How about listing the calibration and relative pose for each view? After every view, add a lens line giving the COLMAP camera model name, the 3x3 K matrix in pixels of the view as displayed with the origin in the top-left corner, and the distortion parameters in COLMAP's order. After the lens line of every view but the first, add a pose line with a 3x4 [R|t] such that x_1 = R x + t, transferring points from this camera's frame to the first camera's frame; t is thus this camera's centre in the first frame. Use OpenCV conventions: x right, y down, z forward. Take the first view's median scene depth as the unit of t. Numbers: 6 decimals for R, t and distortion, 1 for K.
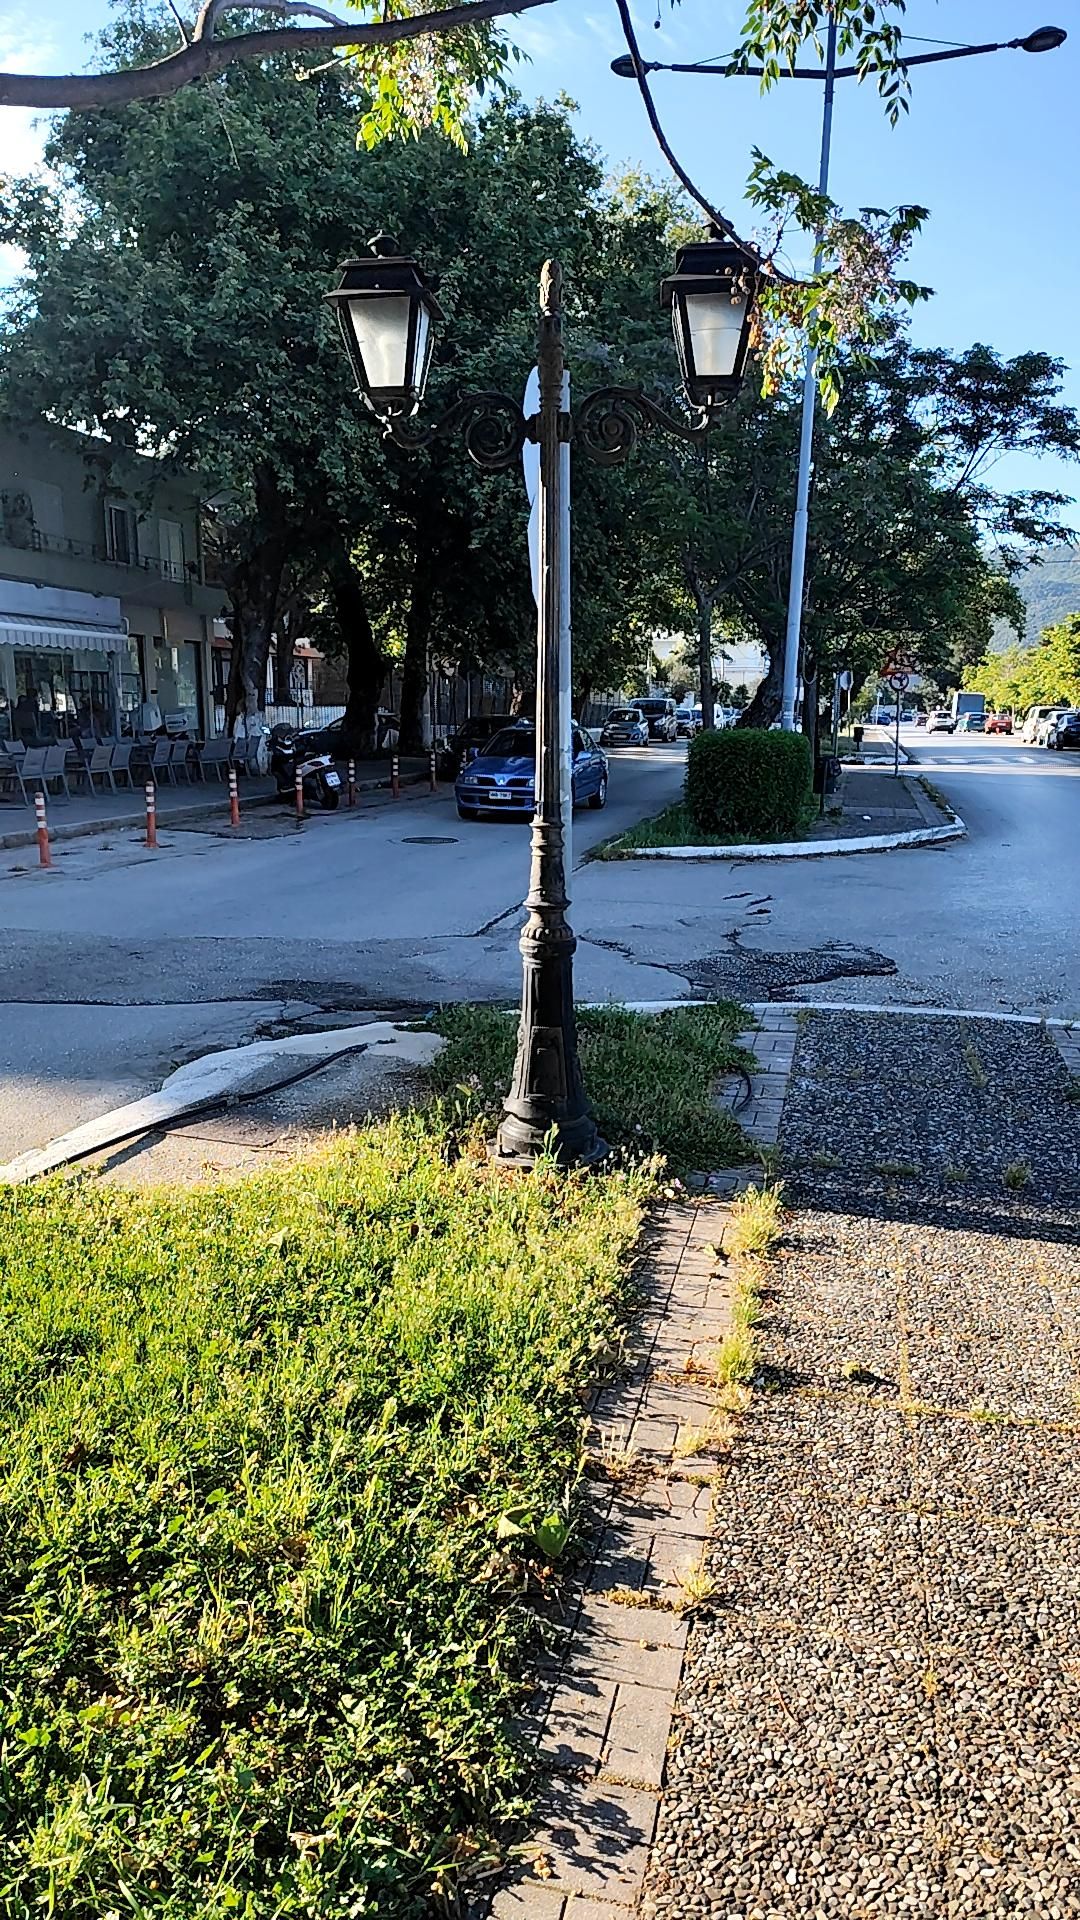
lens RADIAL K [[1314.6, 0, 540.0], [0, 1314.6, 960.0], [0, 0, 1]] dist [0.063774, -0.060165]
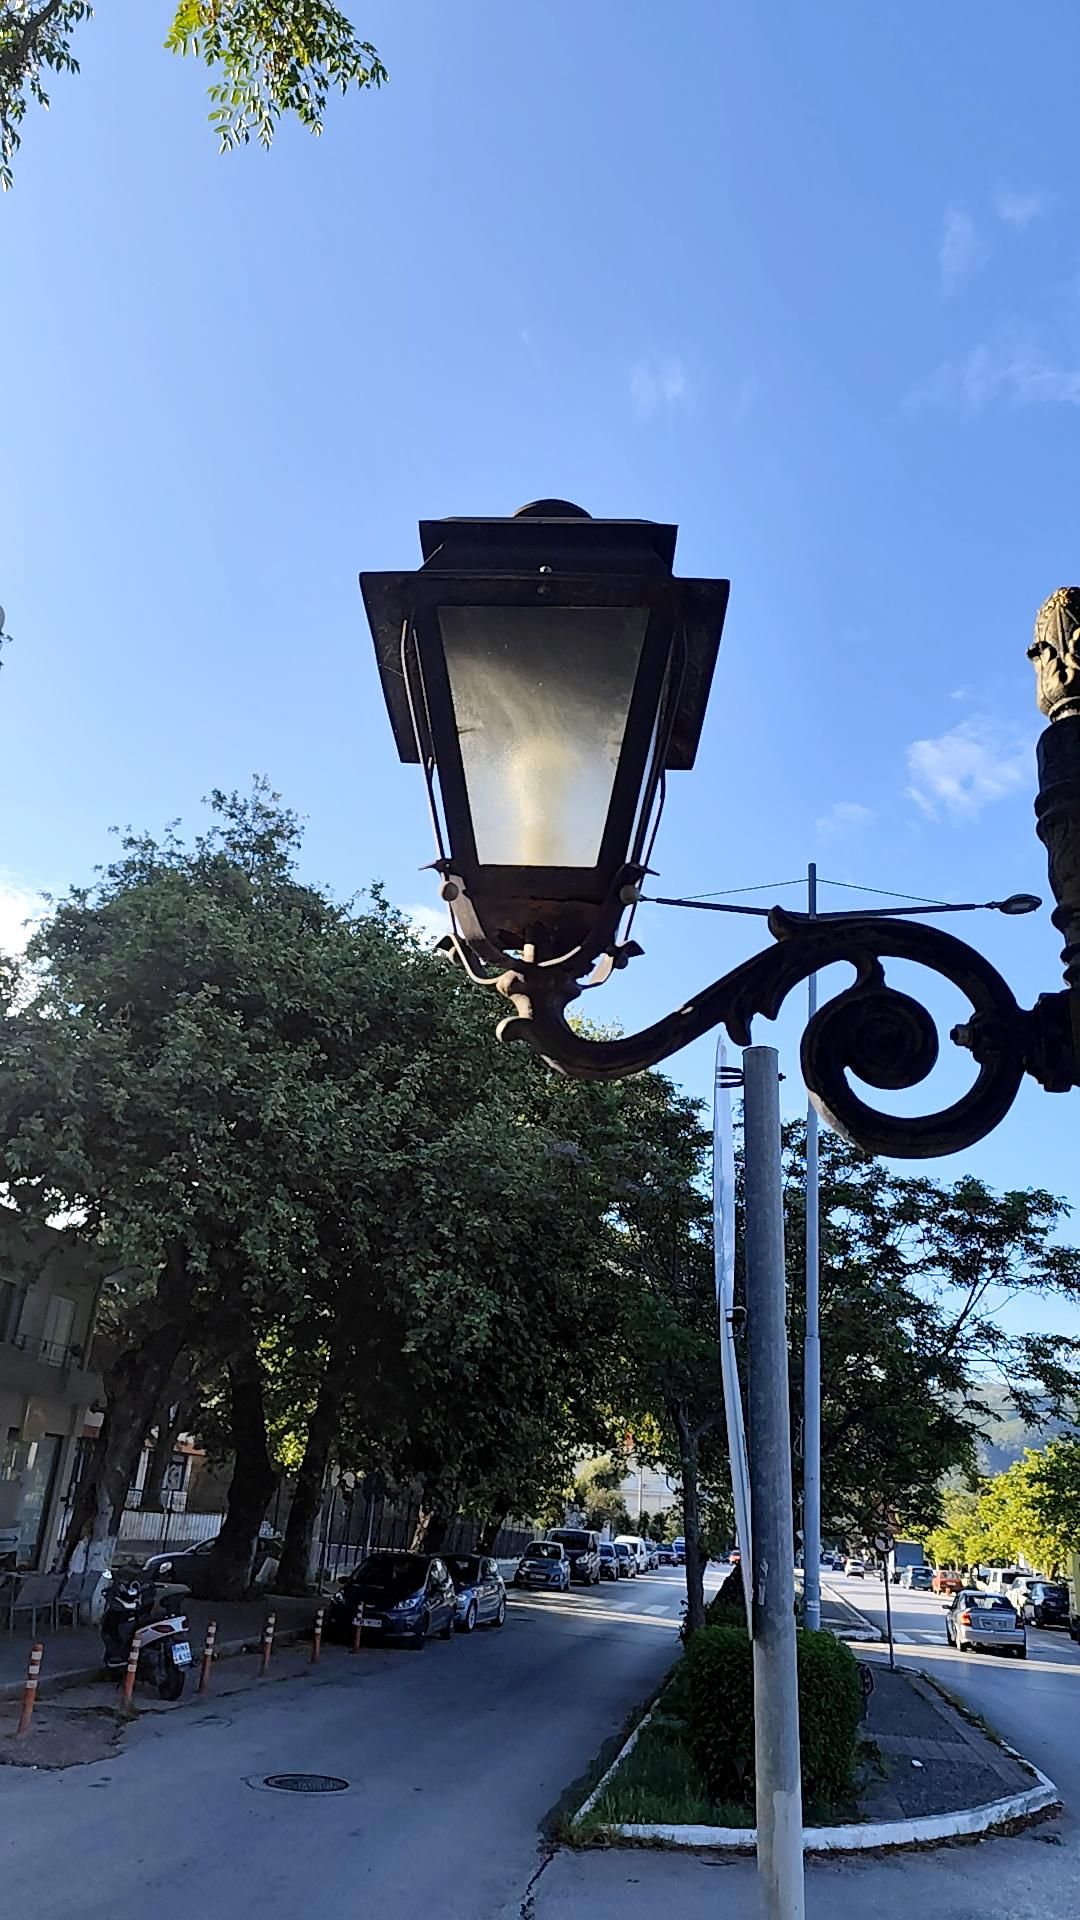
lens RADIAL K [[1308.3, 0, 548.2], [0, 1308.3, 944.2], [0, 0, 1]] dist [0.041841, -0.042266]
pose [[0.995144, 0.084169, 0.051031, -0.024316], [-0.040400, 0.822033, -0.568005, -0.050042], [-0.089758, 0.563185, 0.821441, 0.150471]]
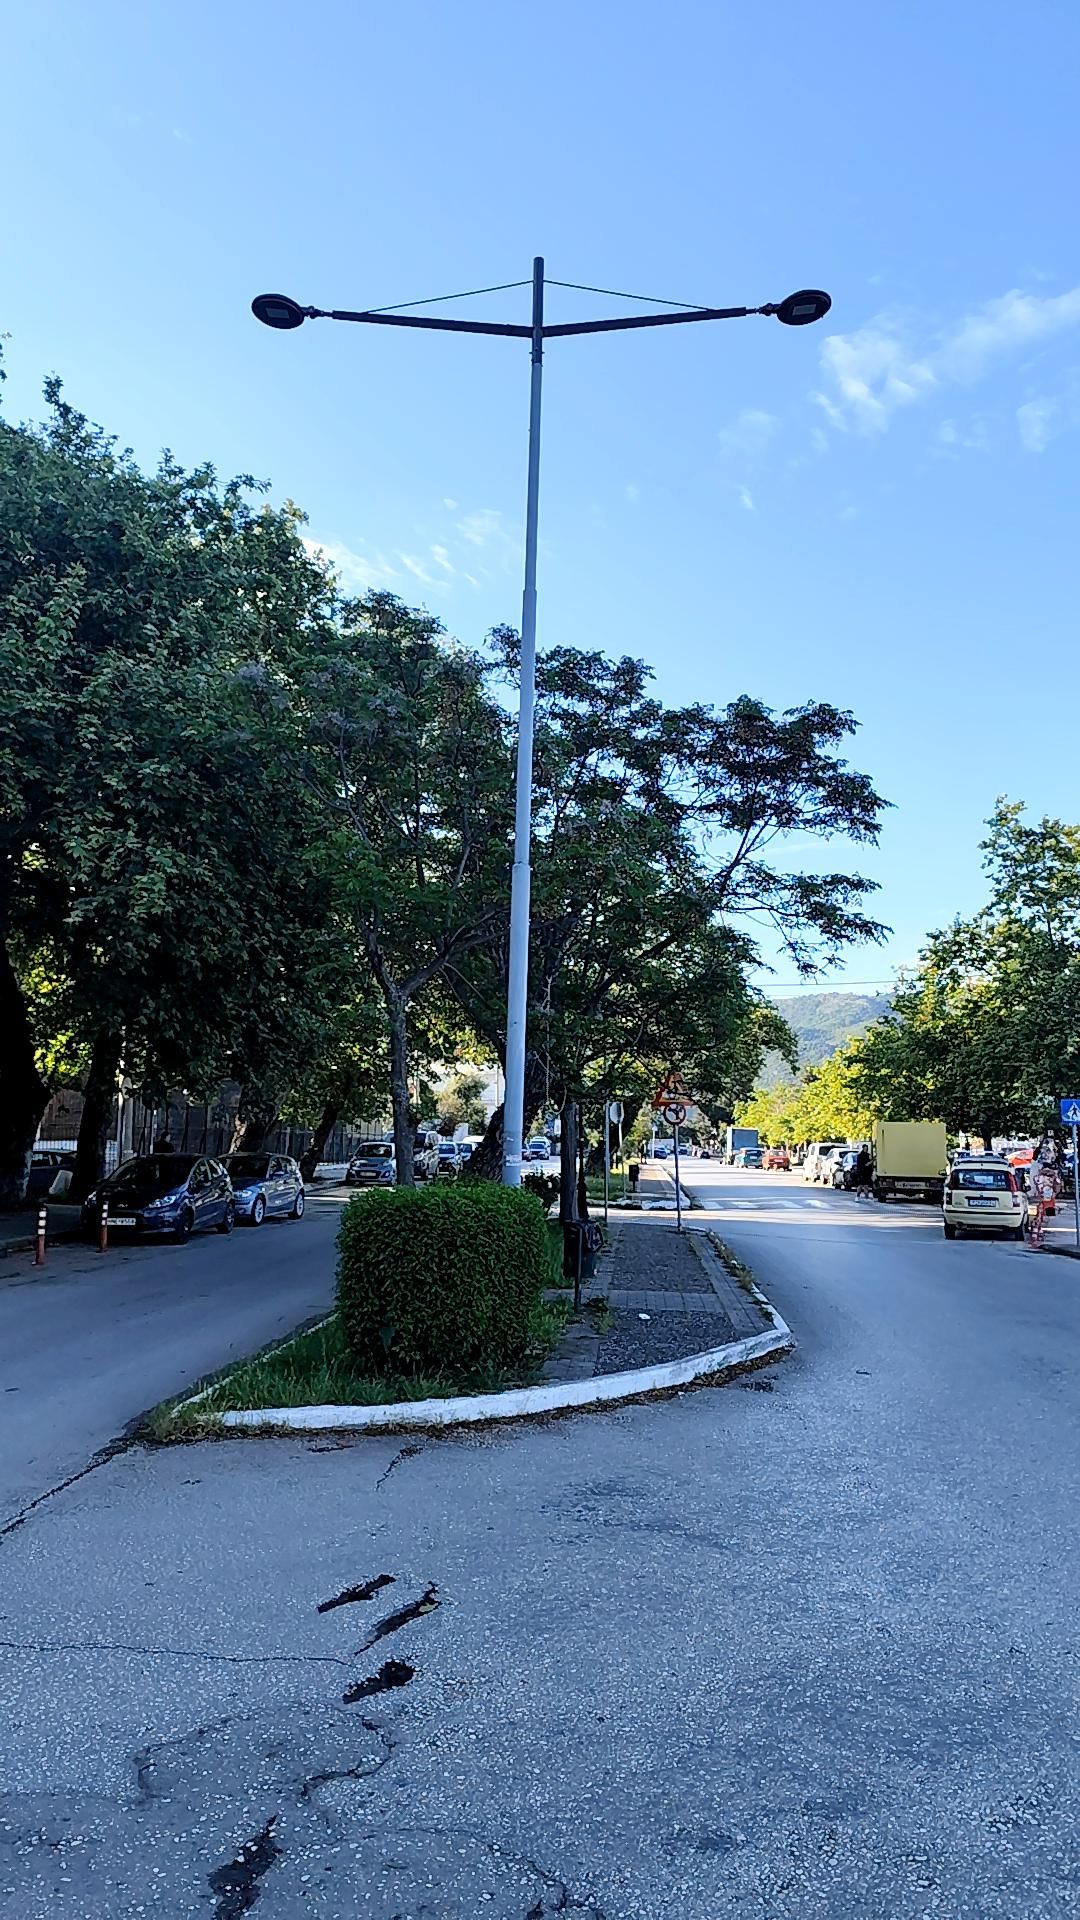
lens RADIAL K [[1304.2, 0, 537.1], [0, 1304.2, 943.1], [0, 0, 1]] dist [0.059851, -0.052848]
pose [[0.987690, 0.024627, 0.154474, 0.078577], [0.028062, 0.943613, -0.329859, -0.060759], [-0.153887, 0.330133, 0.931306, 0.297887]]
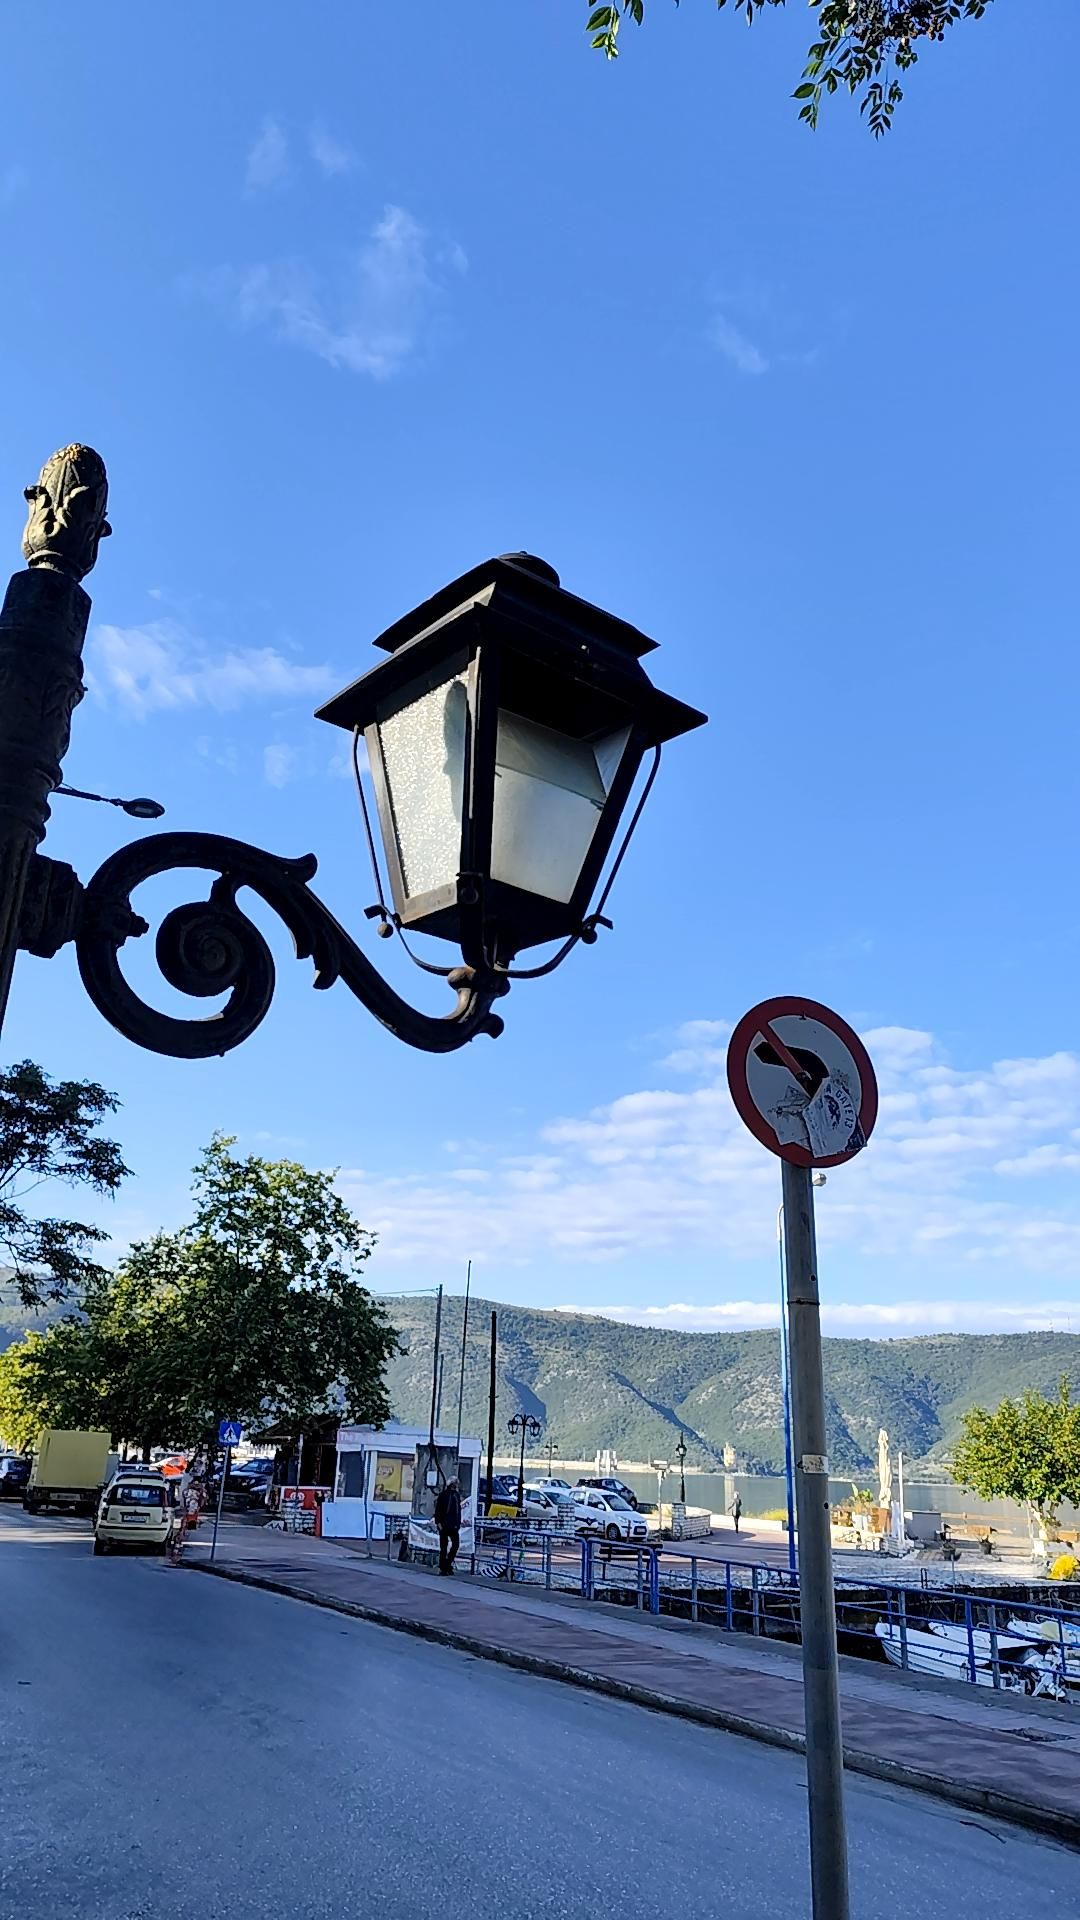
lens RADIAL K [[1311.9, 0, 536.4], [0, 1311.9, 927.1], [0, 0, 1]] dist [-0.000199, -0.000880]
pose [[0.724999, 0.279873, 0.629324, -0.014984], [0.095543, 0.864017, -0.494314, -0.048614], [-0.682091, 0.418504, 0.599671, 0.148234]]
